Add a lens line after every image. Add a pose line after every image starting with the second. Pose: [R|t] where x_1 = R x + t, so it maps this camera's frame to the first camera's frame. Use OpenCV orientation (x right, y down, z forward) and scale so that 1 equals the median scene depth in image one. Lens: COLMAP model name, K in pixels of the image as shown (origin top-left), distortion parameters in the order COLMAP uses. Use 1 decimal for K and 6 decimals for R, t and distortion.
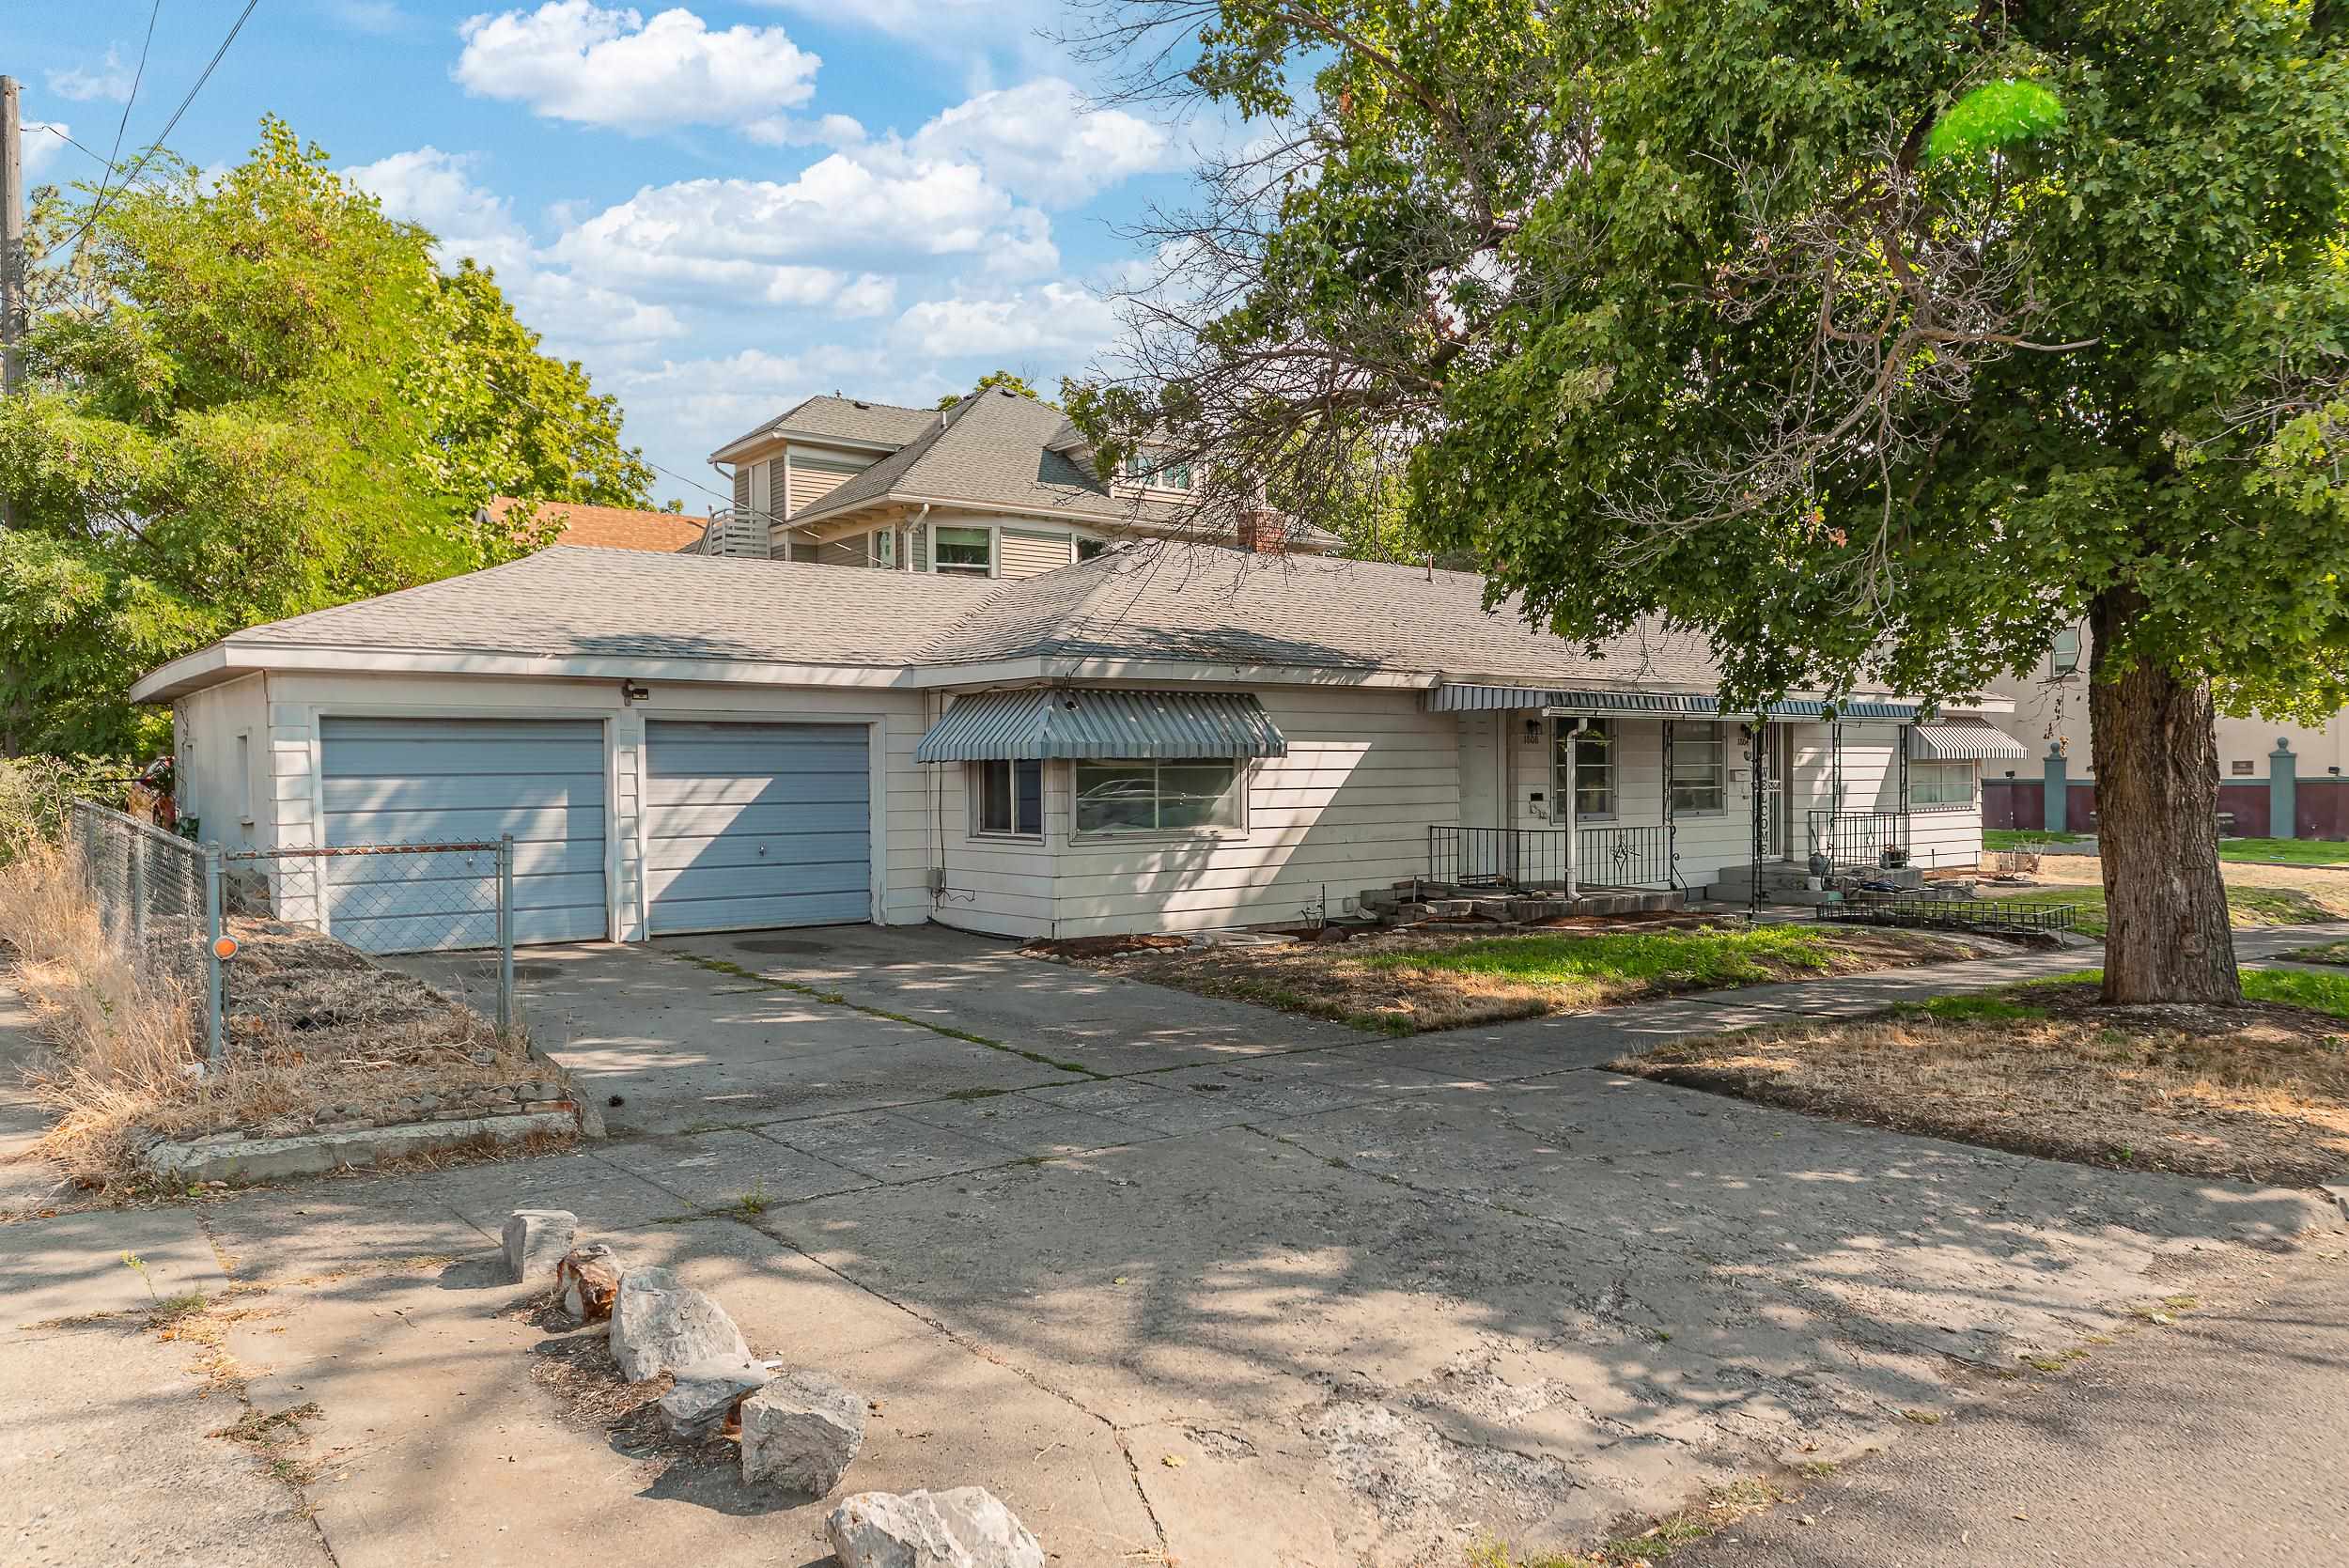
lens RADIAL K [[1635.6, 0, 1224.6], [0, 1635.6, 784.1], [0, 0, 1]] dist [0.000115, -0.001524]
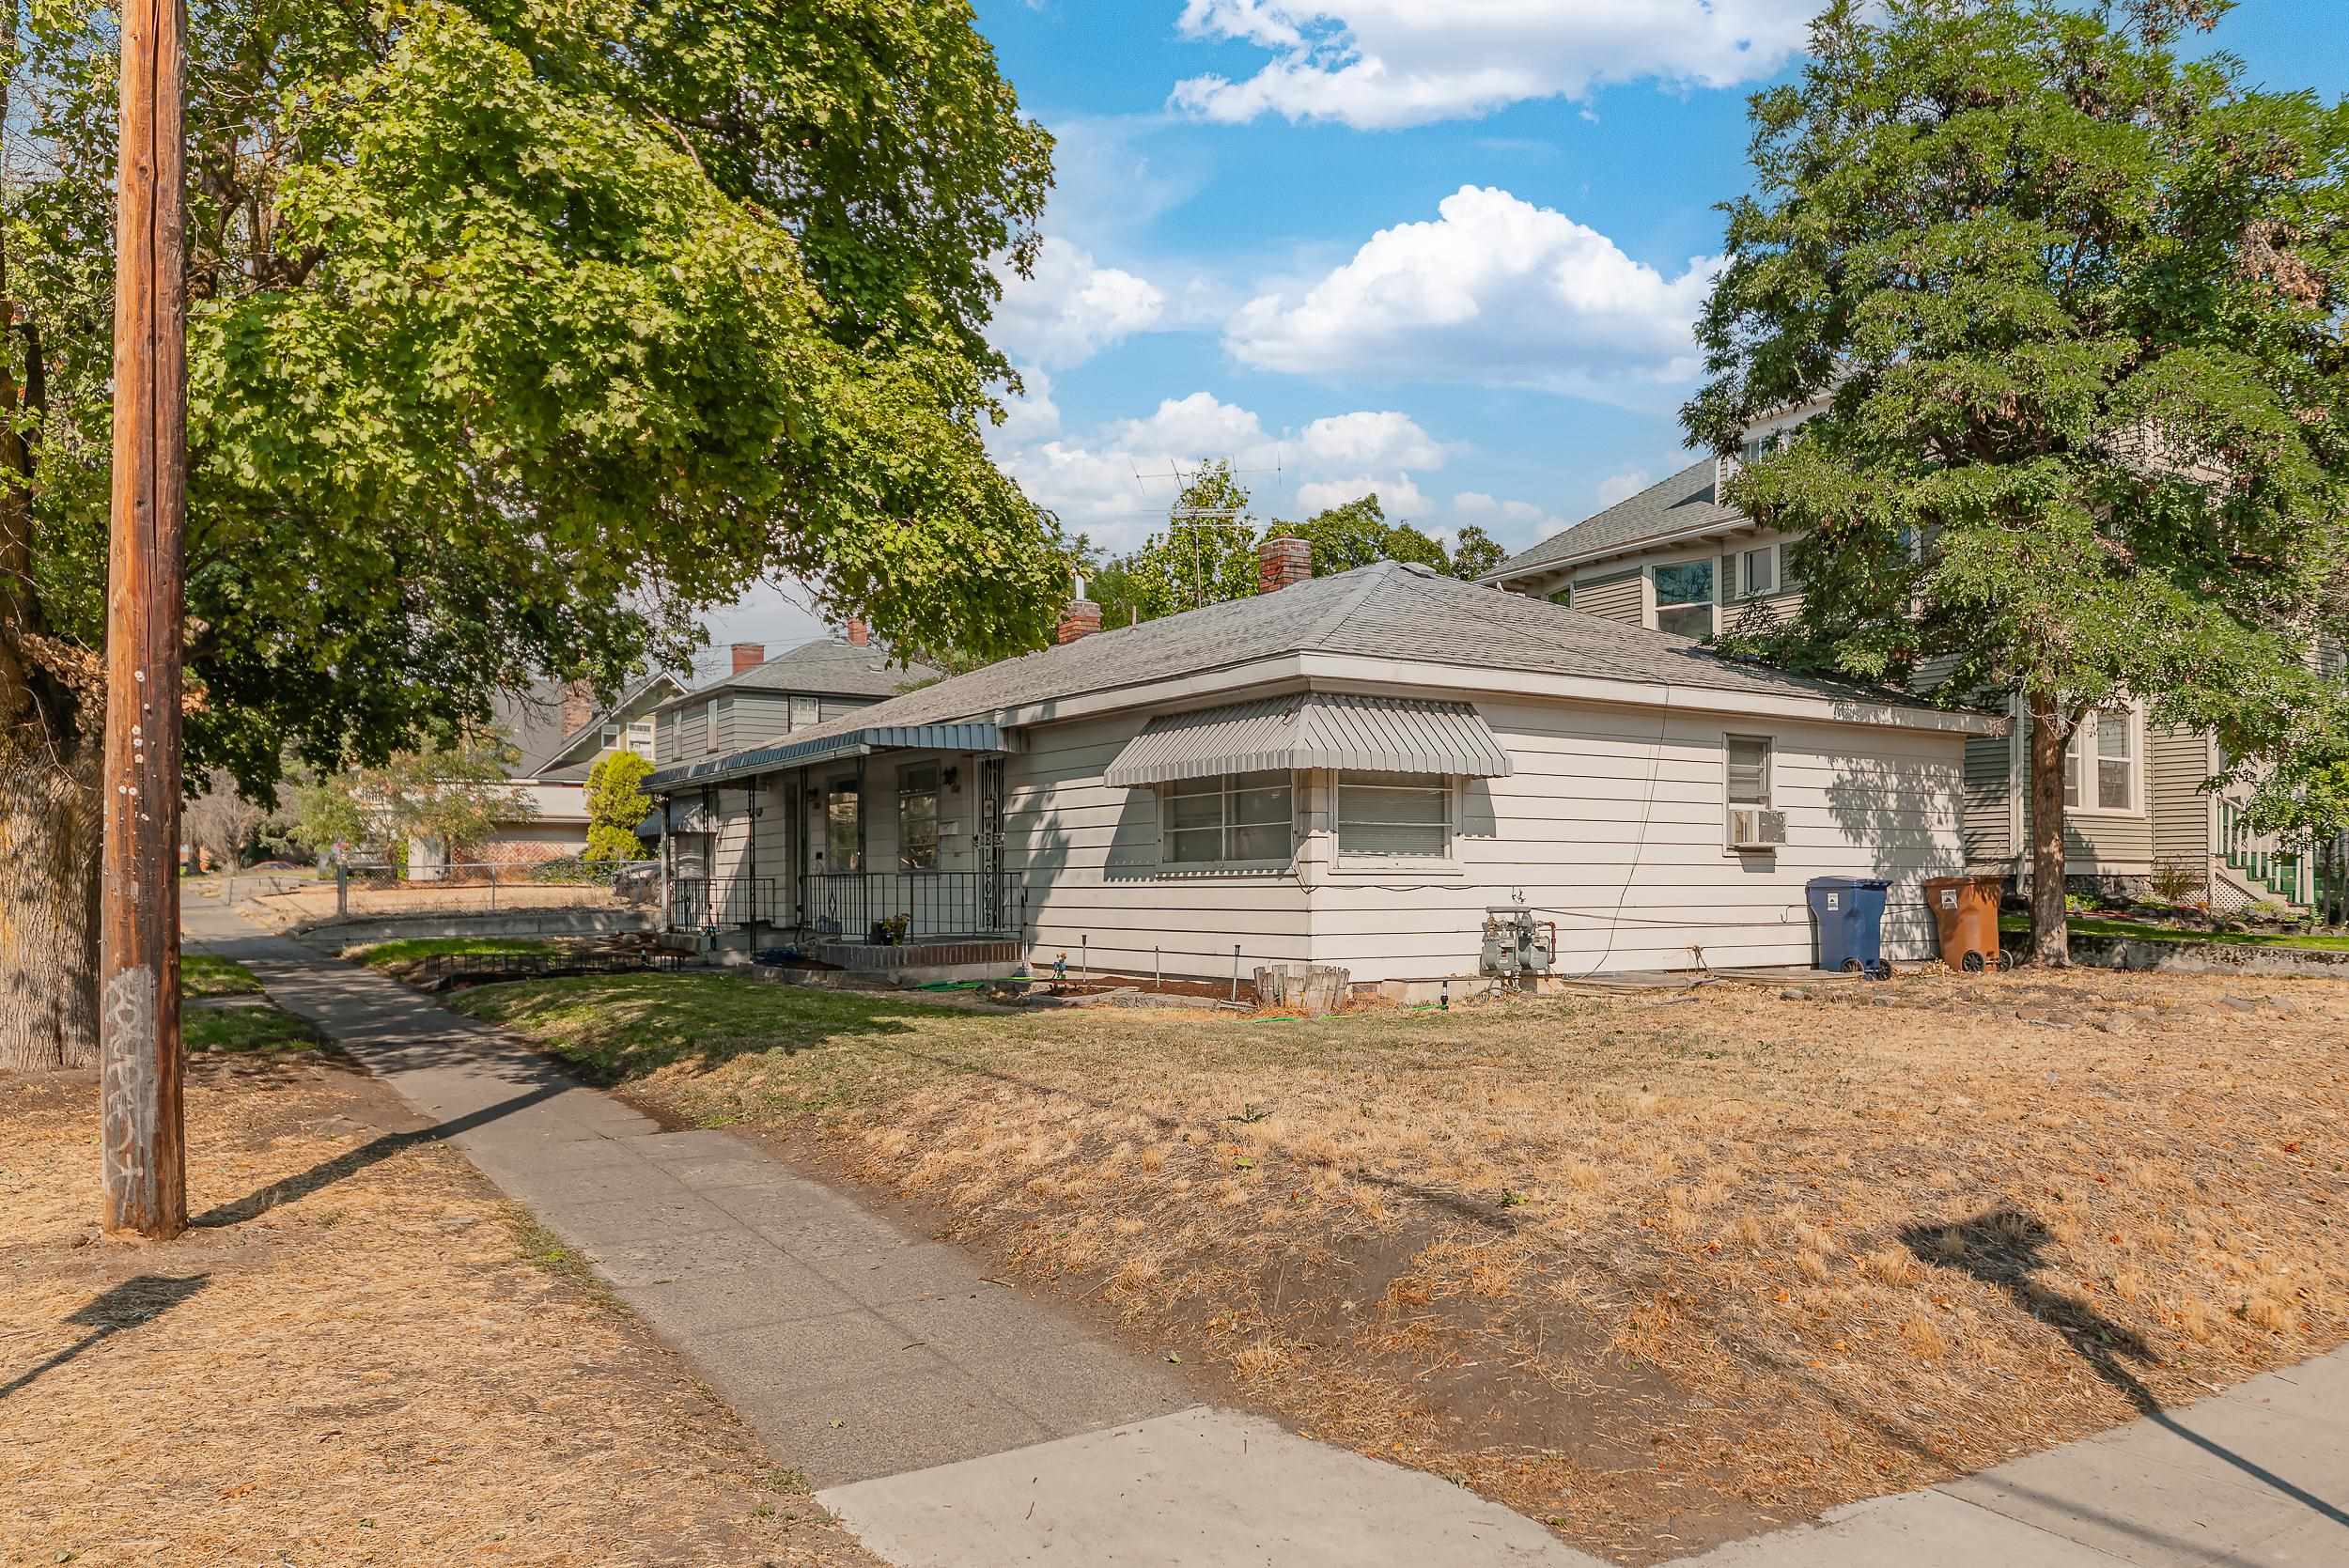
lens RADIAL K [[1691.6, 0, 1190.7], [0, 1691.6, 879.3], [0, 0, 1]] dist [0.005207, 0.004409]
pose [[-0.109025, 0.000716, -0.994039, 1.560910], [-0.003306, 0.999994, 0.001083, 0.026010], [0.994033, 0.003405, -0.109022, 1.626134]]
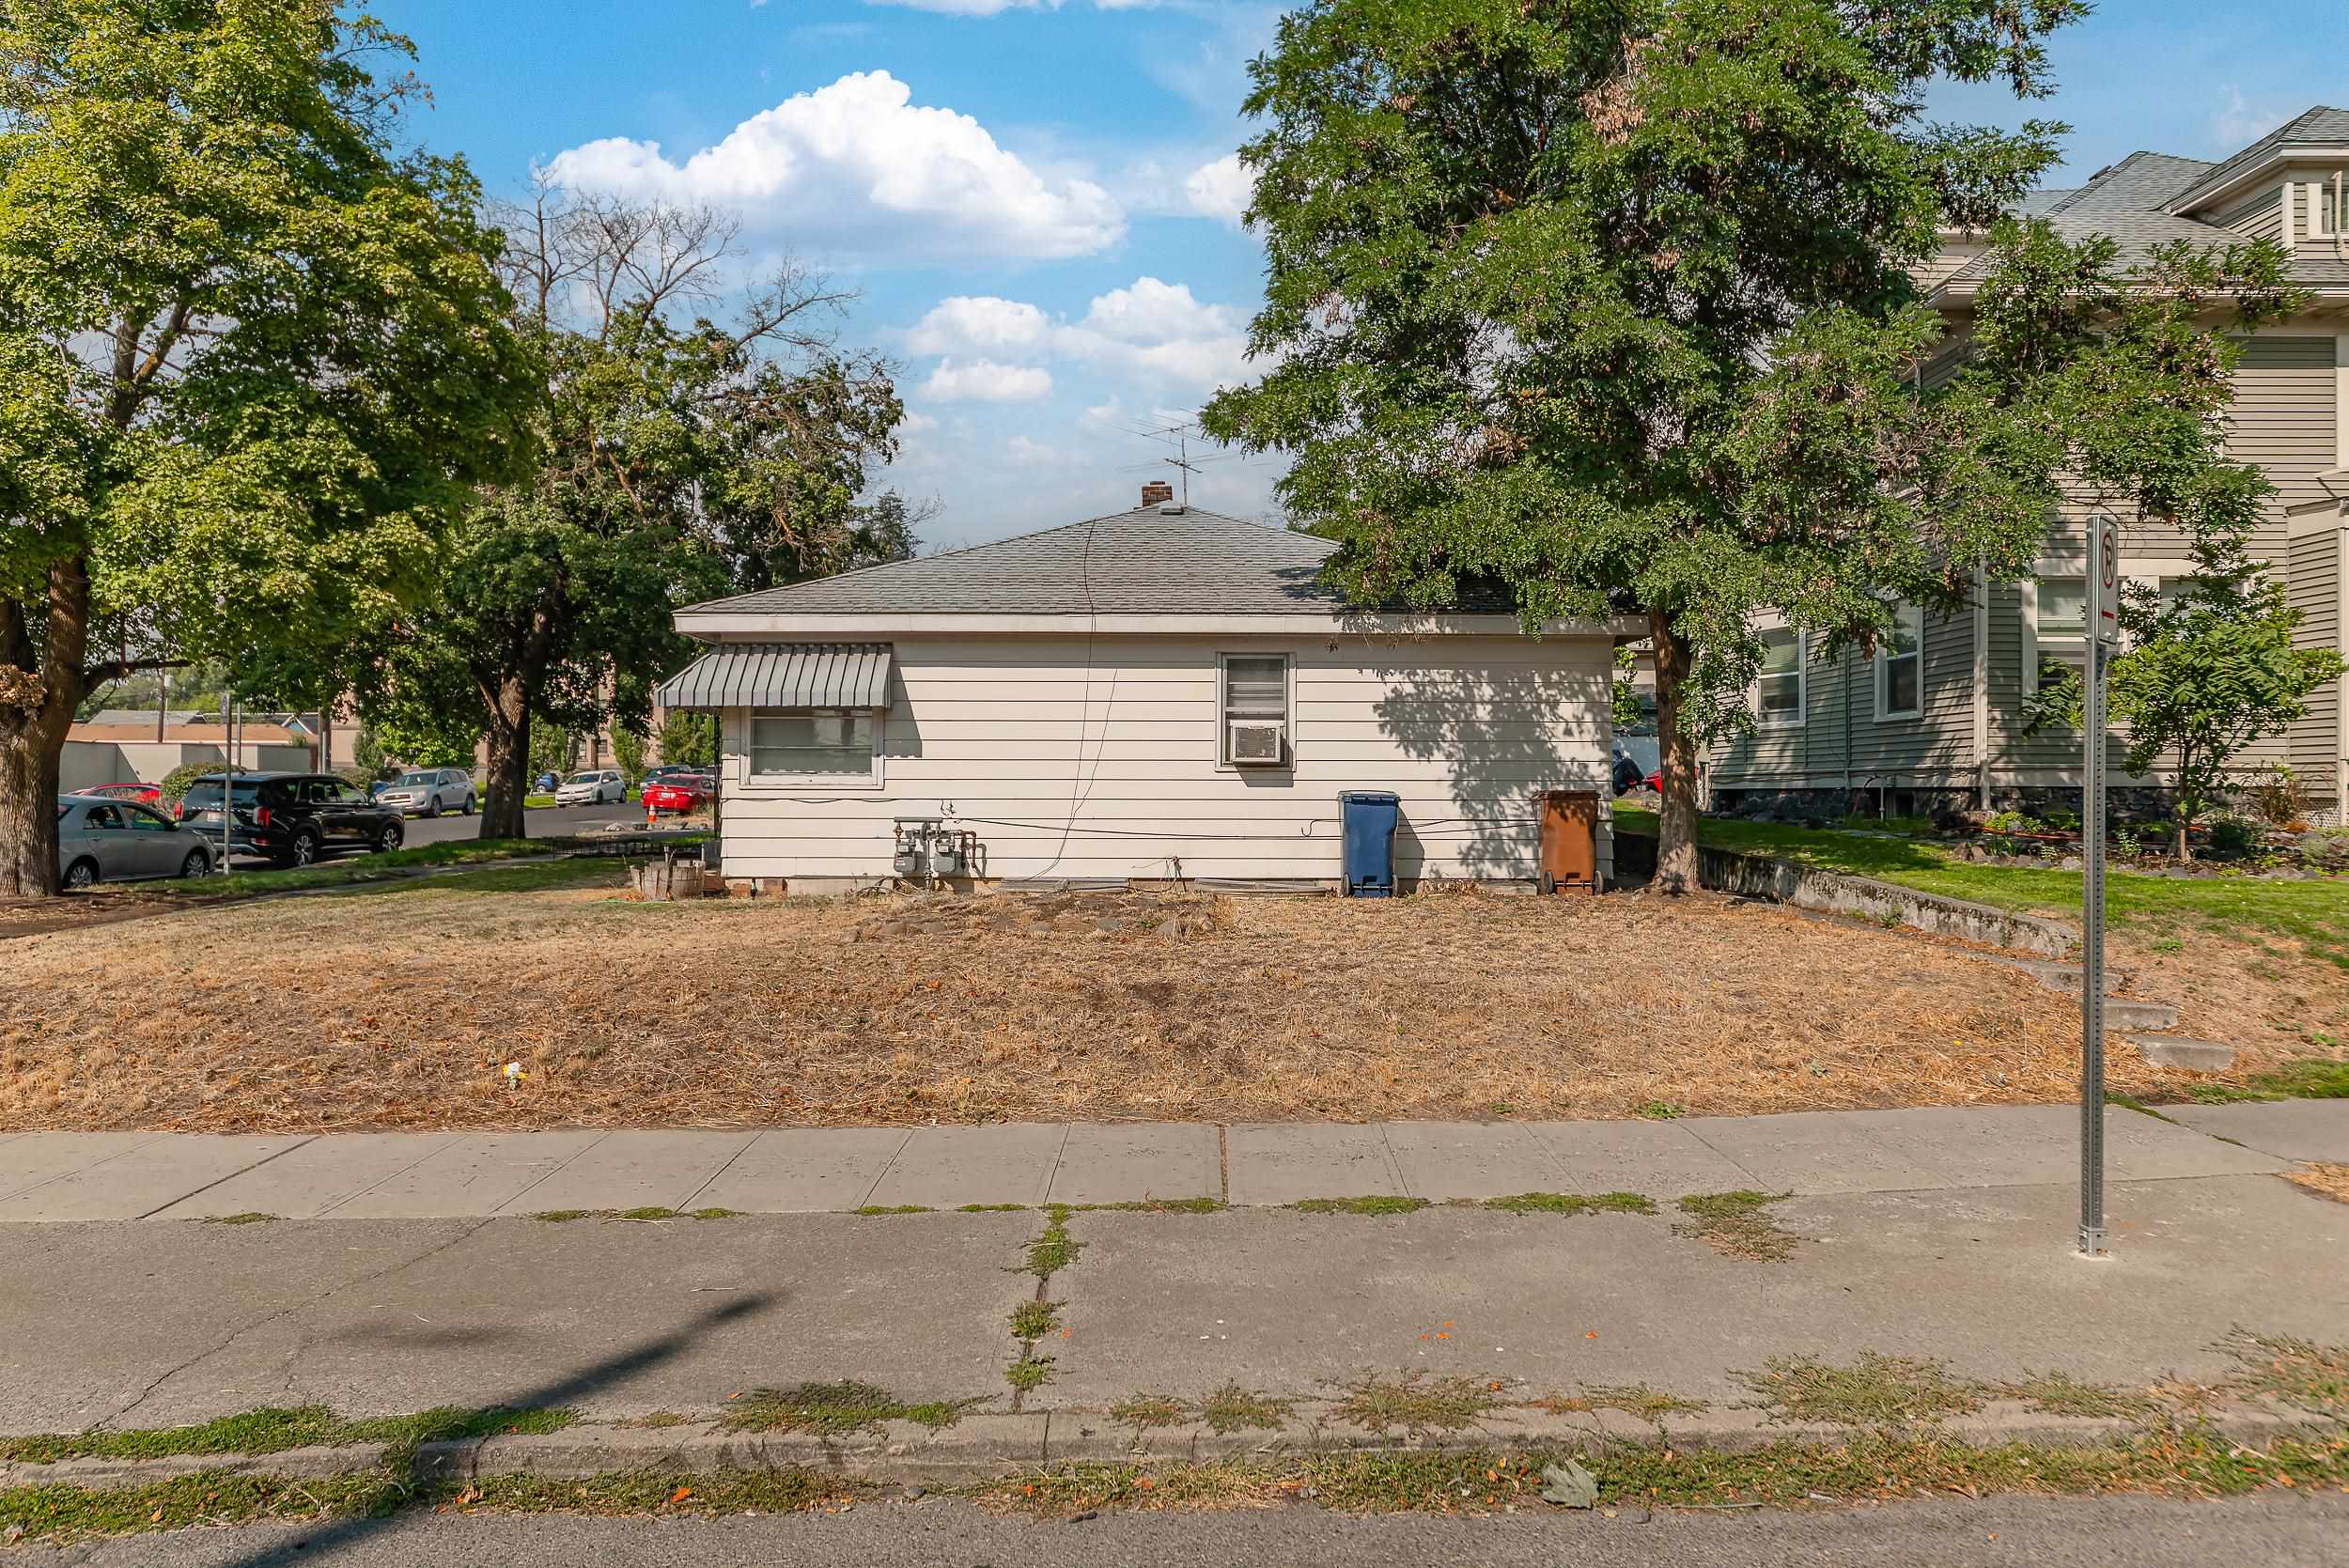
lens RADIAL K [[1603.7, 0, 1162.1], [0, 1603.7, 784.7], [0, 0, 1]] dist [-0.000312, -0.000996]
pose [[-0.639717, 0.001591, -0.768609, 1.314845], [-0.002859, 0.999986, 0.004449, 0.016168], [0.768605, 0.005043, -0.639703, 2.425678]]
